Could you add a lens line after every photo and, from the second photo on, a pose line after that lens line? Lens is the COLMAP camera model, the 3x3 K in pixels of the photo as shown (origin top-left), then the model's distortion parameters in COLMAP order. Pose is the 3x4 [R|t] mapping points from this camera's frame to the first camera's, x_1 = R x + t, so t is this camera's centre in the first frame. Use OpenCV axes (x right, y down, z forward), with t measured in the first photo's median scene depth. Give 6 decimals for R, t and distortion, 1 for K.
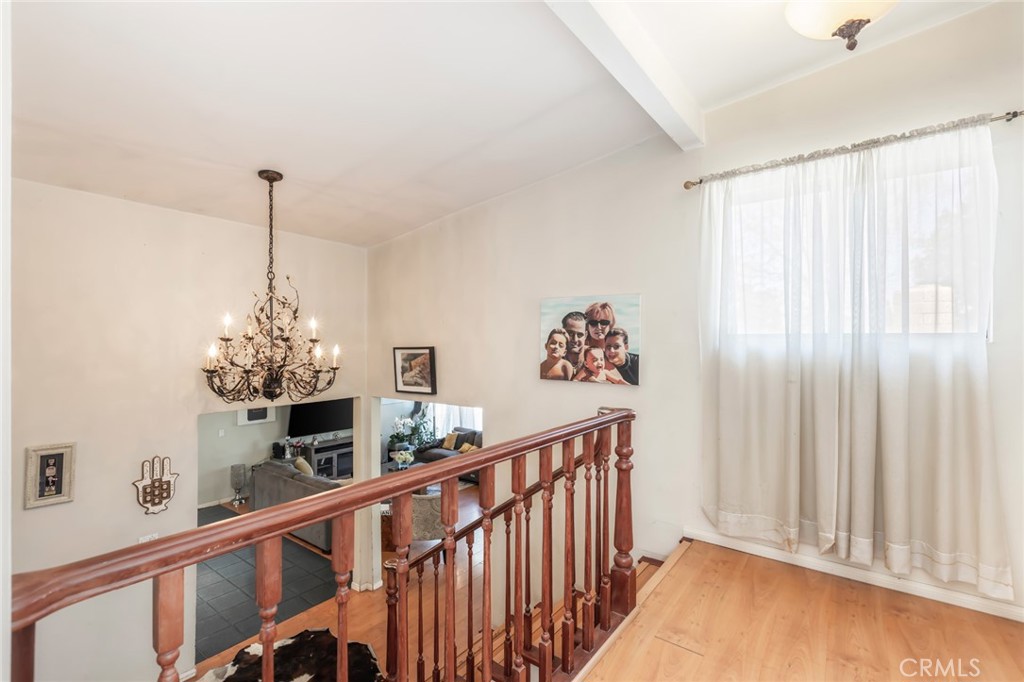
lens RADIAL K [[455.4, 0, 514.2], [0, 455.4, 342.6], [0, 0, 1]] dist [0.002068, -0.002221]
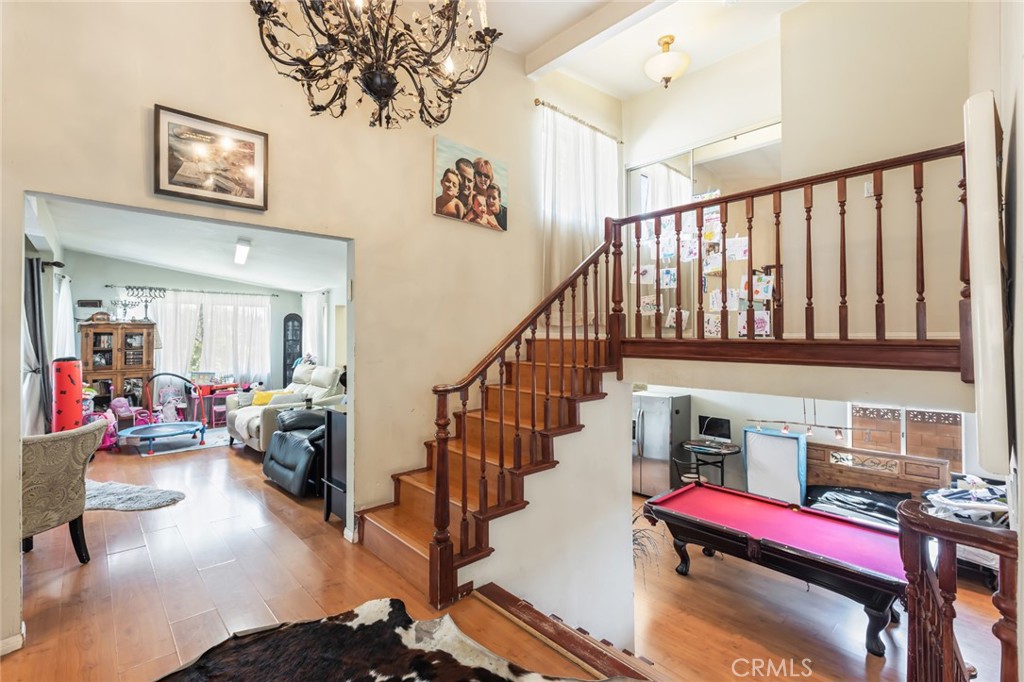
lens RADIAL K [[455.4, 0, 506.7], [0, 455.4, 333.1], [0, 0, 1]] dist [0.002068, -0.002221]
pose [[0.184072, 0.011212, 0.982849, -0.924179], [-0.001993, 0.999937, -0.011034, 0.365558], [-0.982911, 0.000072, 0.184083, 0.682389]]
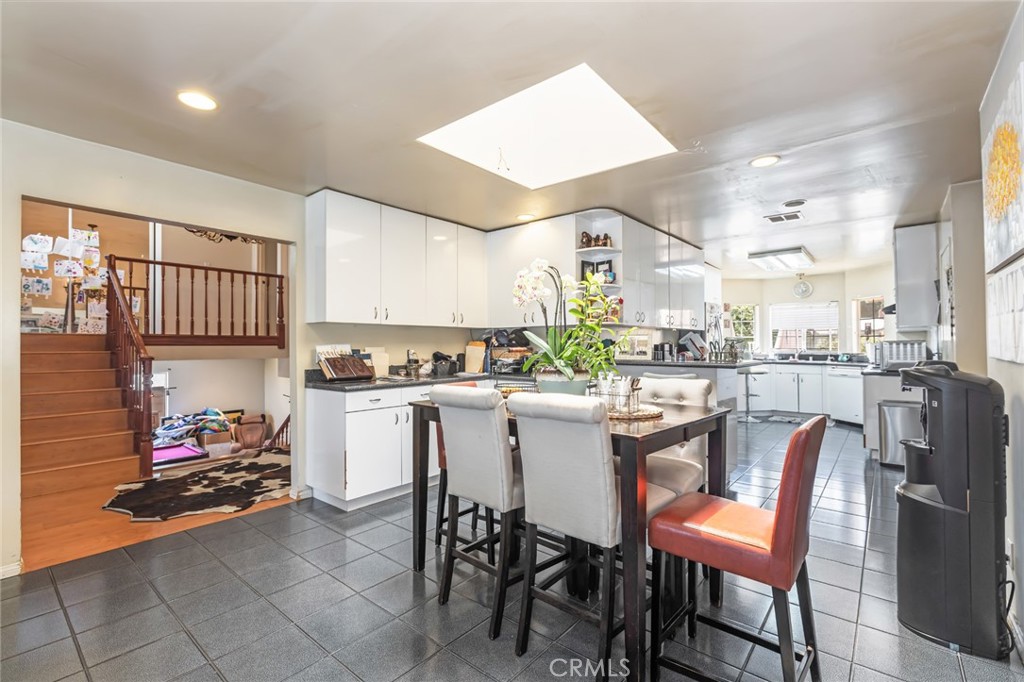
lens RADIAL K [[455.4, 0, 513.4], [0, 455.4, 337.9], [0, 0, 1]] dist [0.002068, -0.002221]
pose [[-0.998745, 0.006866, 0.049602, -1.334198], [0.005911, 0.999795, -0.019365, 0.418422], [-0.049725, -0.019047, -0.998581, 2.126237]]
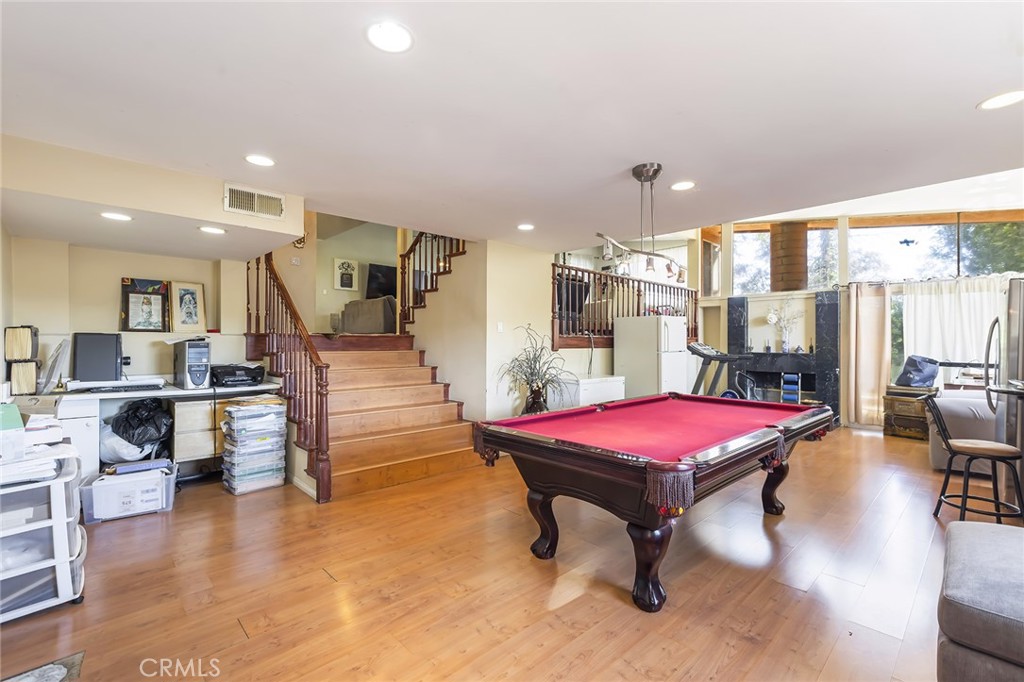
lens RADIAL K [[454.5, 0, 508.0], [0, 454.5, 344.6], [0, 0, 1]] dist [-0.000993, 0.000149]
pose [[0.984488, 0.004167, -0.175401, 0.509585], [-0.004742, 0.999985, -0.002860, 0.832108], [0.175387, 0.003647, 0.984493, -0.866809]]
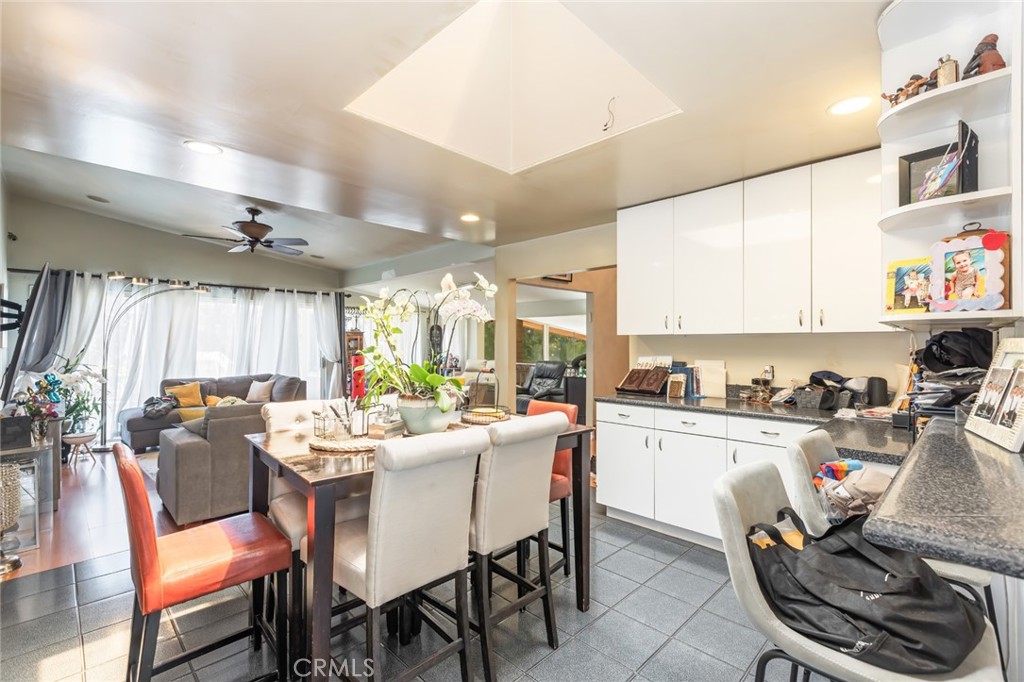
lens RADIAL K [[455.4, 0, 509.1], [0, 455.4, 344.7], [0, 0, 1]] dist [0.002068, -0.002221]
pose [[0.145156, -0.000456, 0.989409, -1.984951], [-0.002147, 0.999997, 0.000776, 0.381228], [-0.989406, -0.002237, 0.145155, 1.229445]]
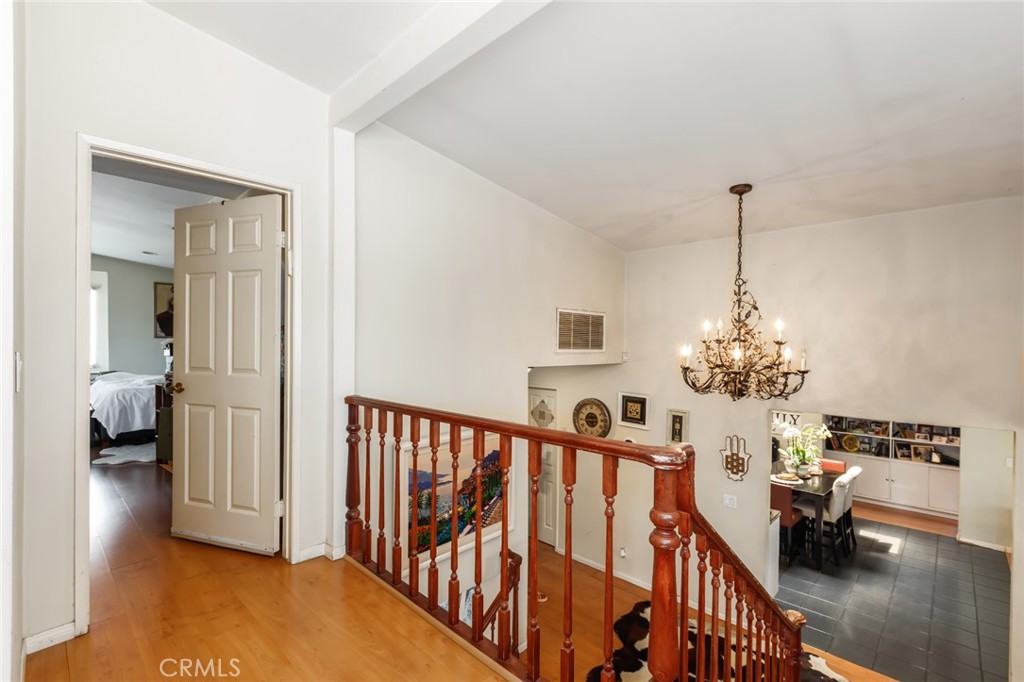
lens RADIAL K [[455.4, 0, 506.9], [0, 455.4, 348.2], [0, 0, 1]] dist [0.002068, -0.002221]
pose [[-0.130736, 0.005944, -0.991399, 0.538141], [-0.006211, 0.999957, 0.006814, 0.004127], [0.991398, 0.007049, -0.130693, 0.531581]]
